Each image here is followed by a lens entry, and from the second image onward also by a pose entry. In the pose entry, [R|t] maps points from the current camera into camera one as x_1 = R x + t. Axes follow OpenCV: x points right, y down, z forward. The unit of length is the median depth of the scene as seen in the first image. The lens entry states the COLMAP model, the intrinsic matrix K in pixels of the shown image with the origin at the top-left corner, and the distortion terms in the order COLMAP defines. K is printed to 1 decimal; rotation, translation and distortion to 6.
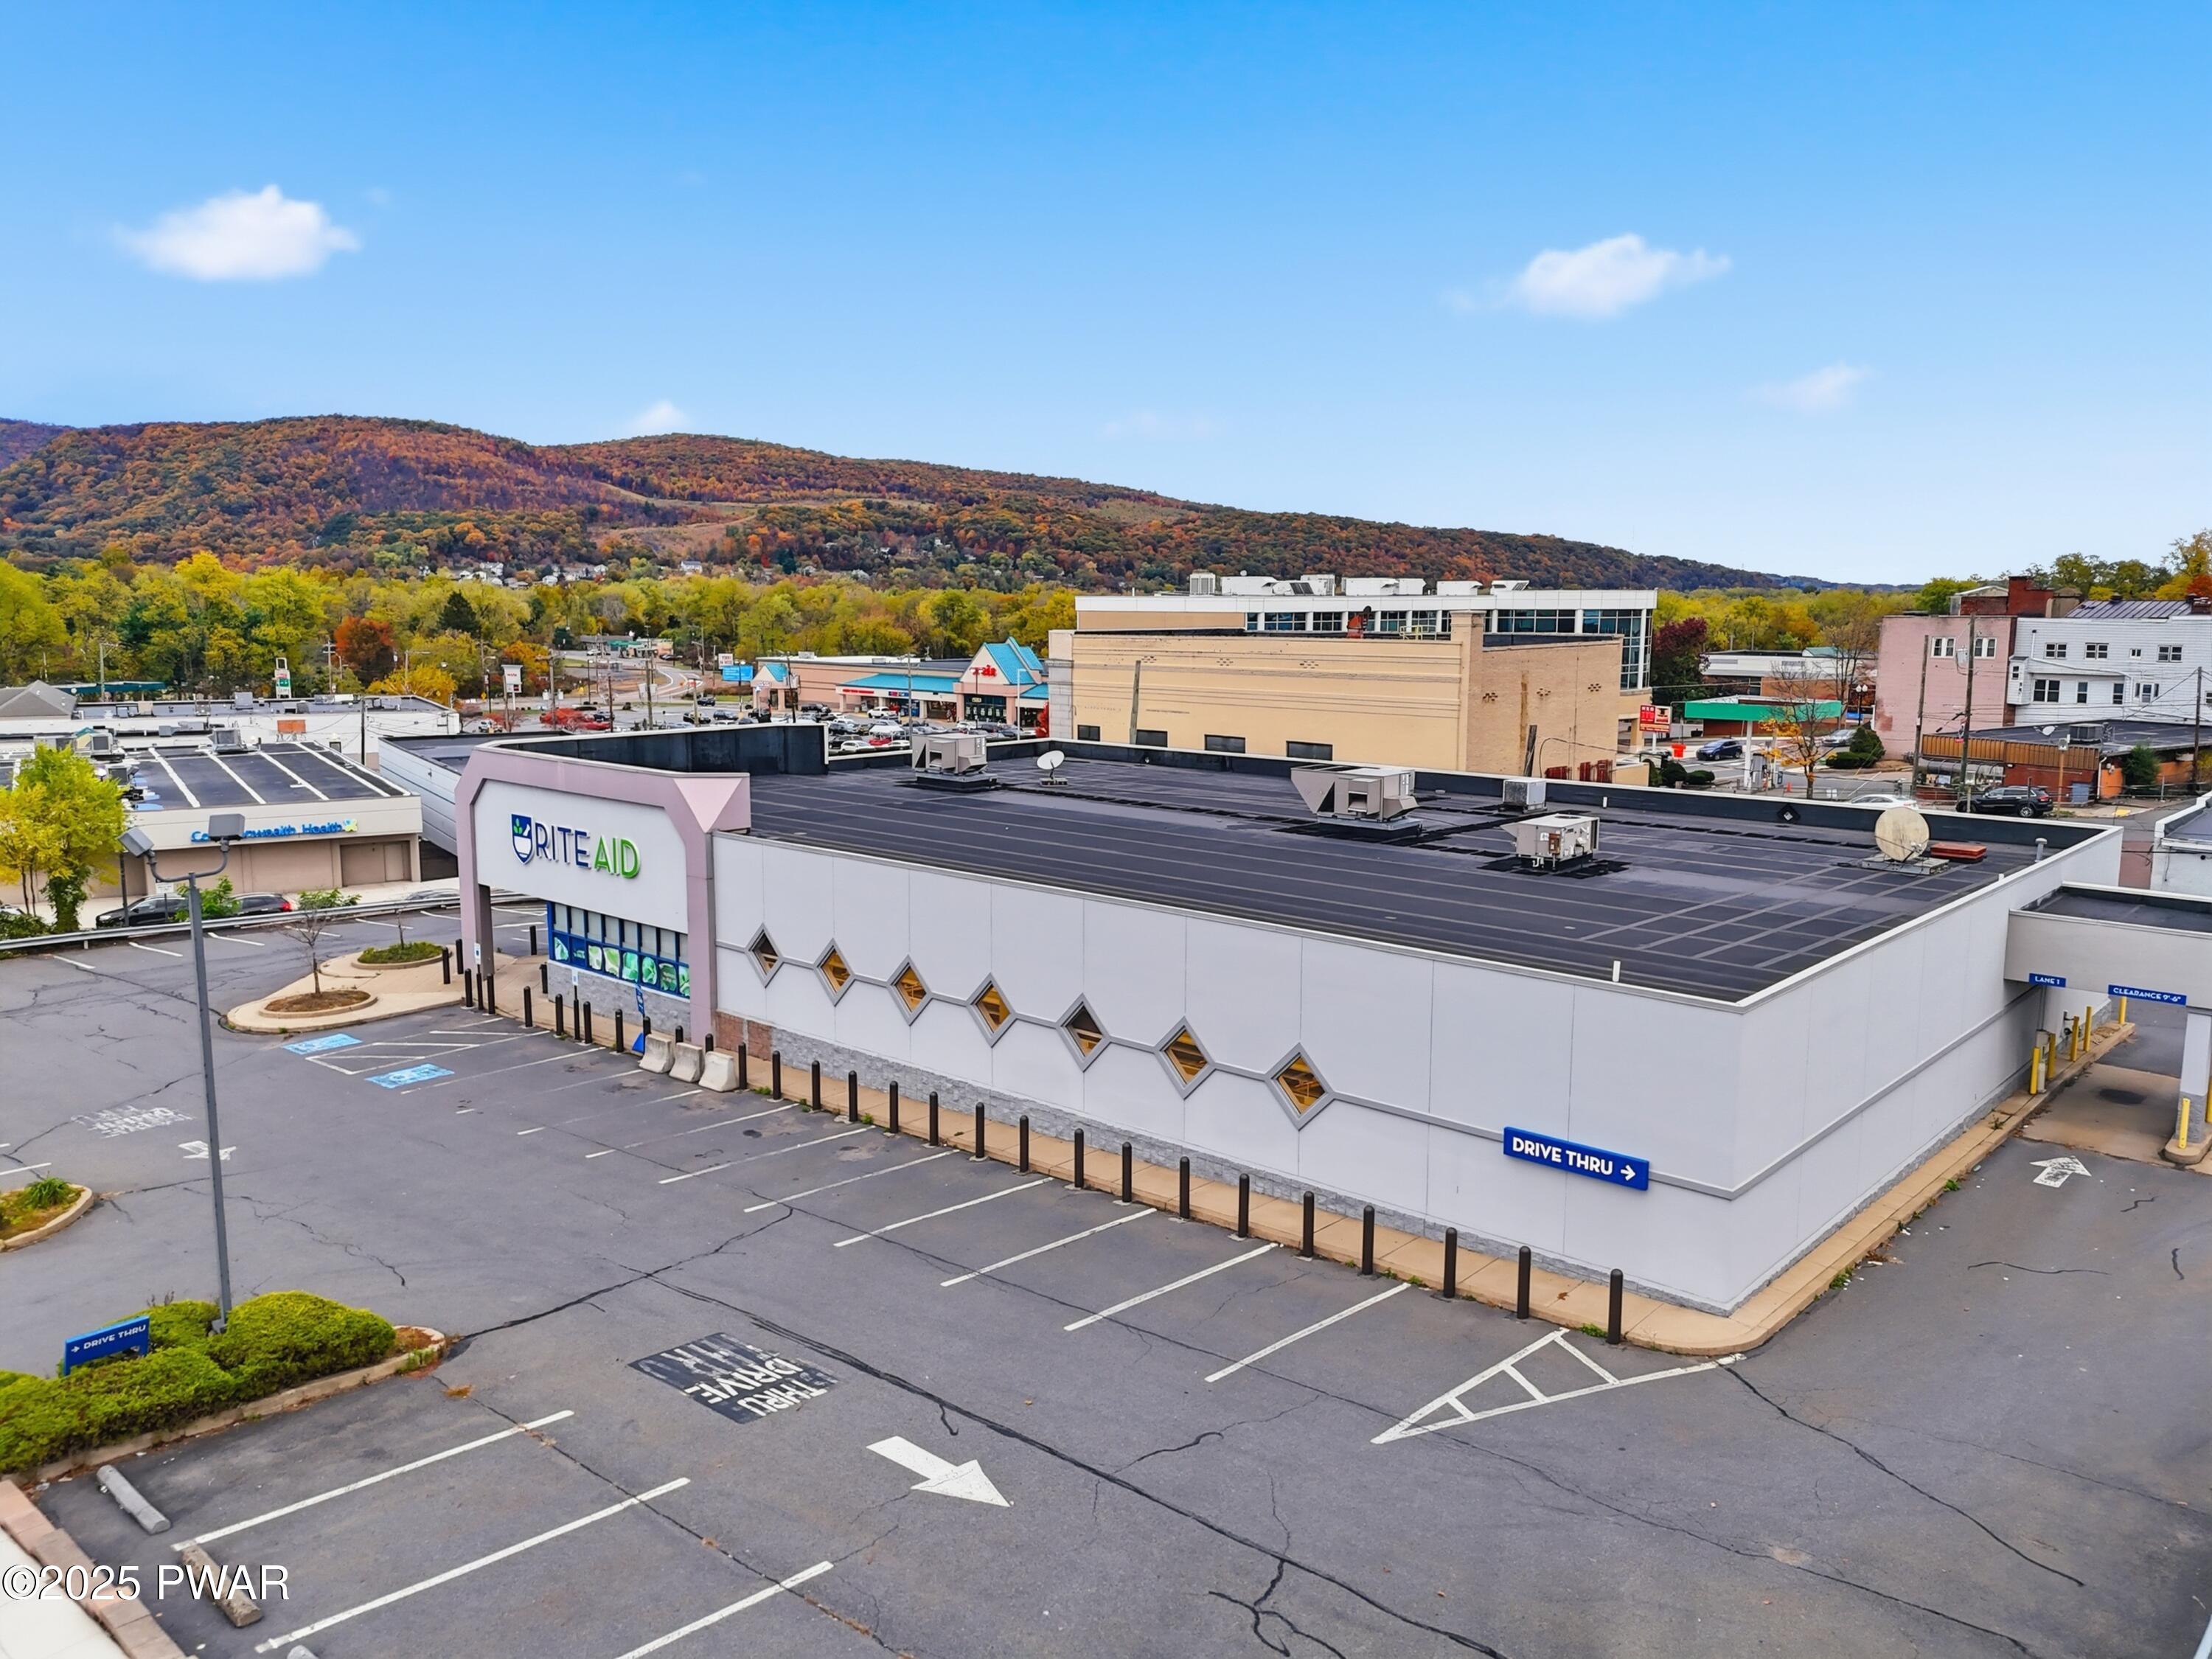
lens RADIAL K [[1622.2, 0, 1115.3], [0, 1622.2, 834.0], [0, 0, 1]] dist [0.050927, -0.041392]
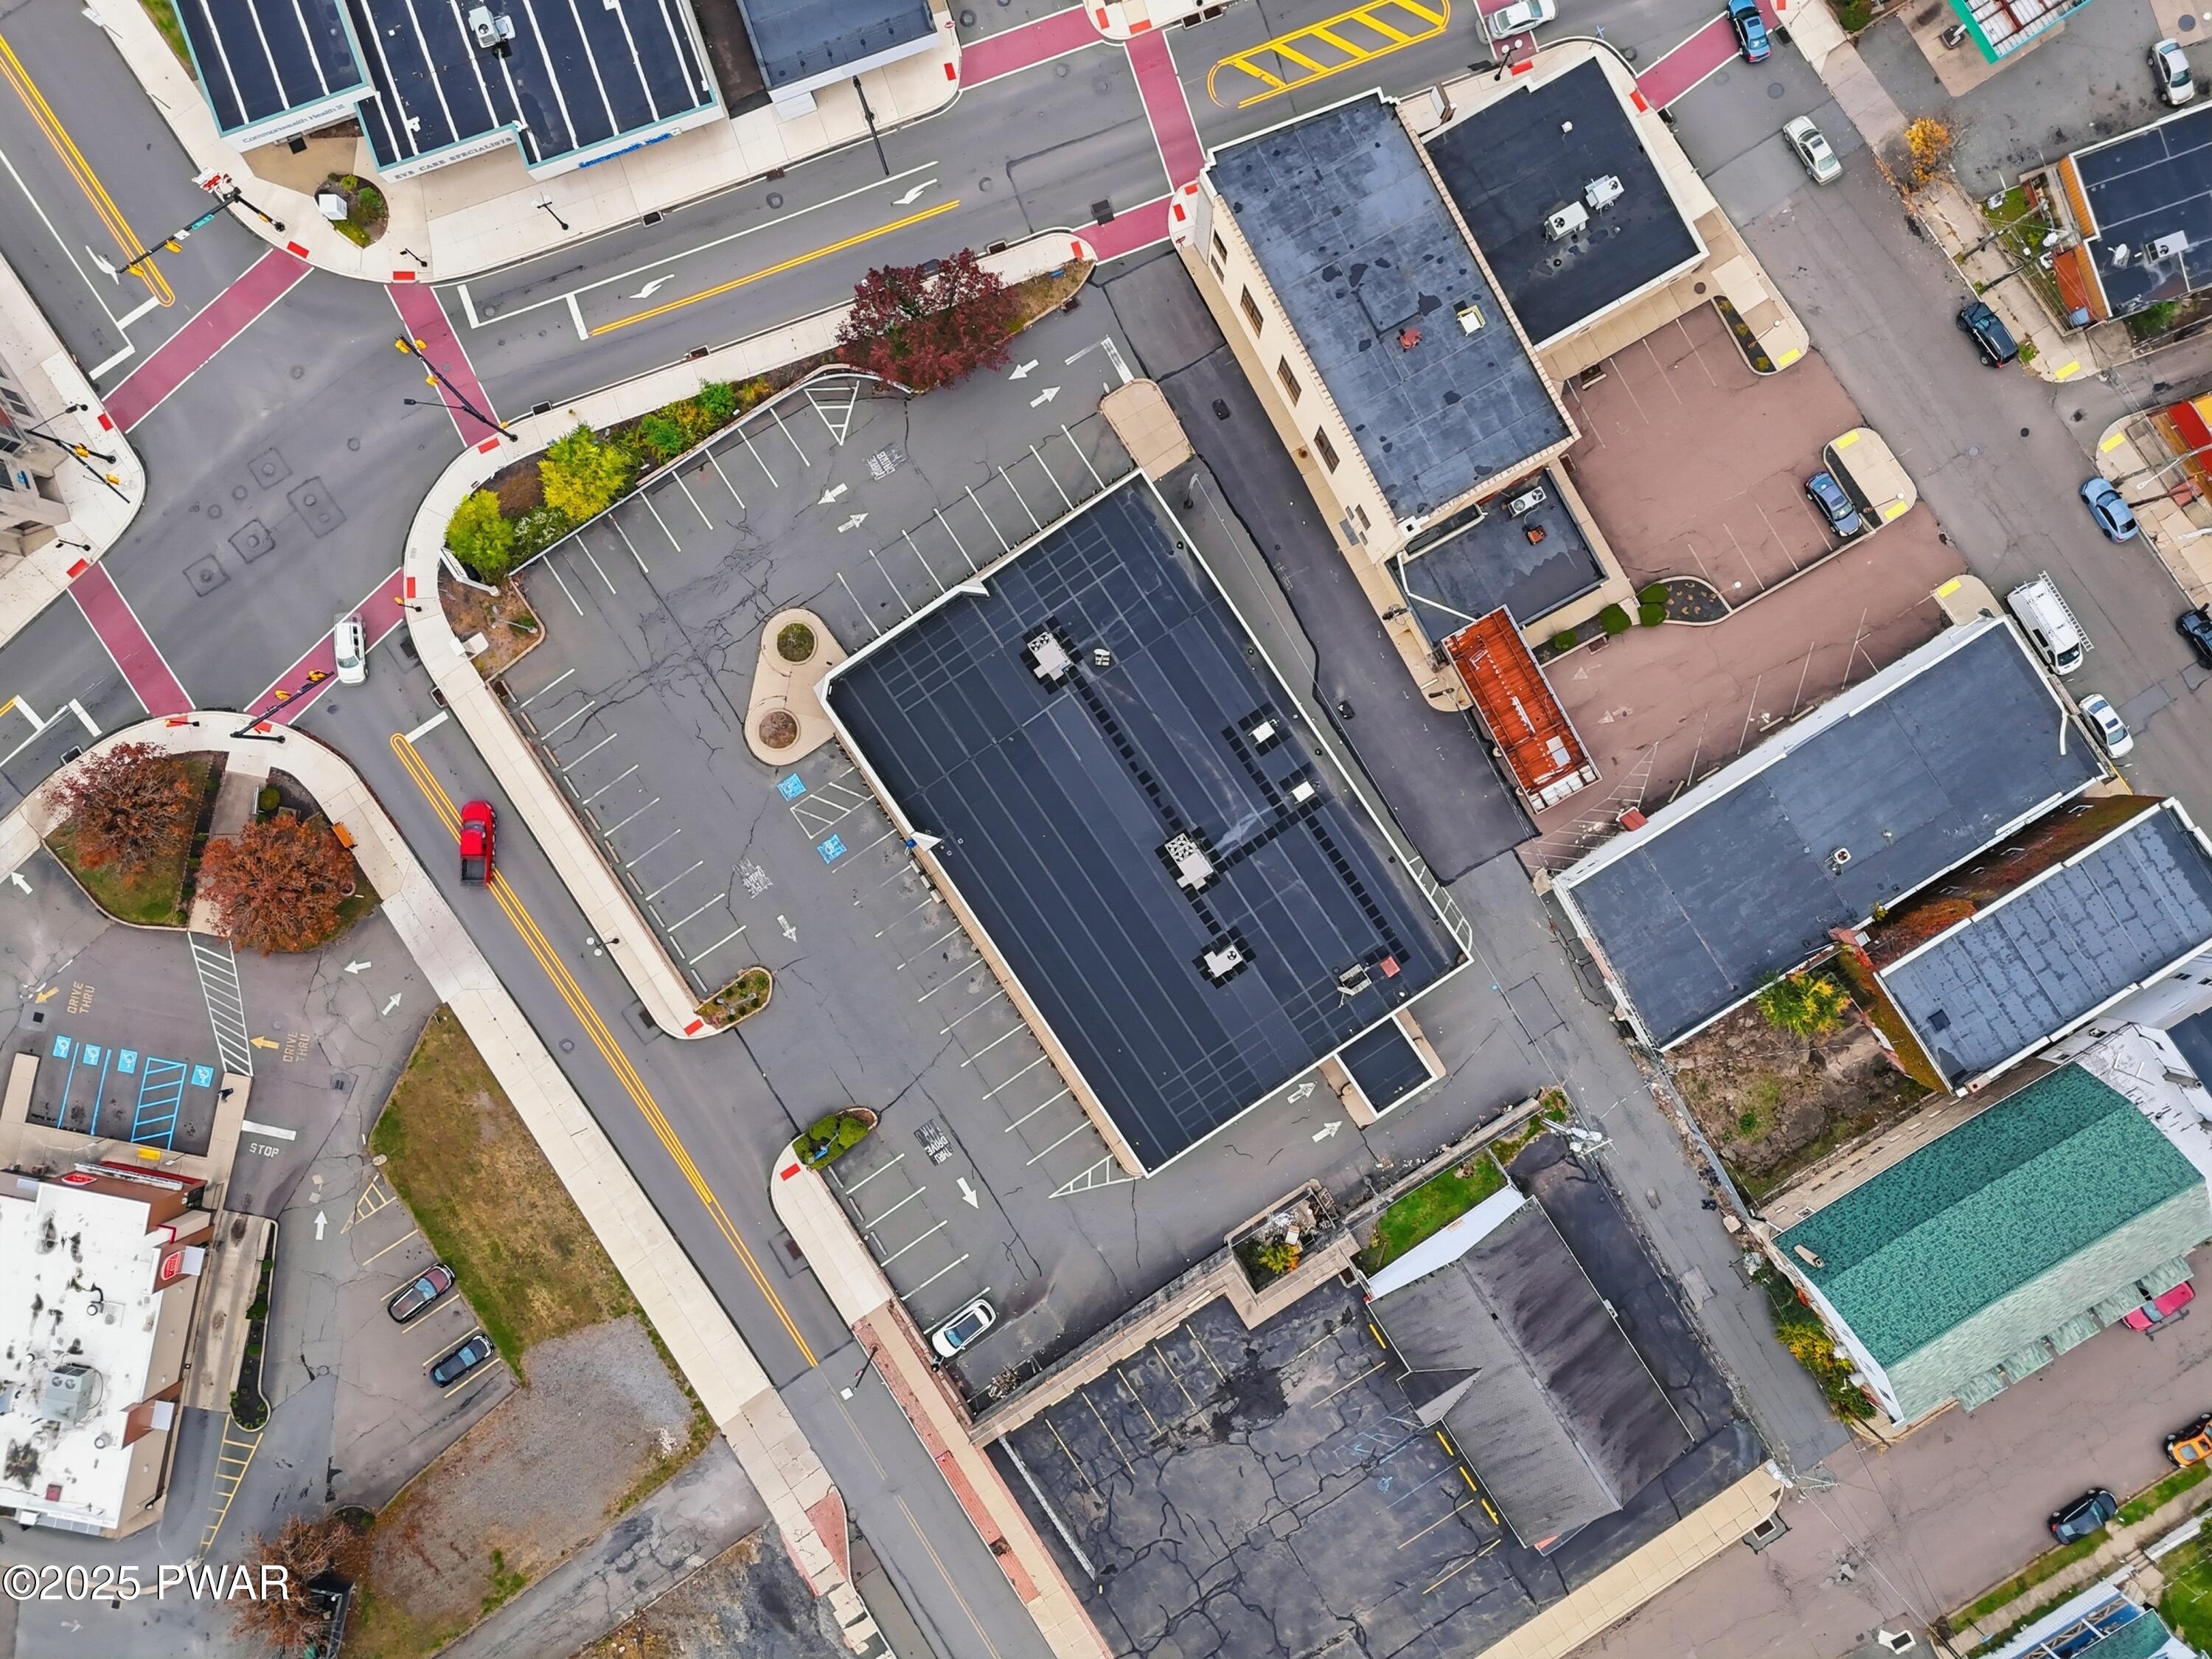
lens RADIAL K [[1622.2, 0, 1110.5], [0, 1622.2, 822.9], [0, 0, 1]] dist [0.050927, -0.041392]
pose [[0.968474, 0.248814, -0.012263, 0.058484], [-0.023529, 0.140366, 0.989820, -2.640670], [0.248002, -0.958326, 0.141795, 0.763130]]
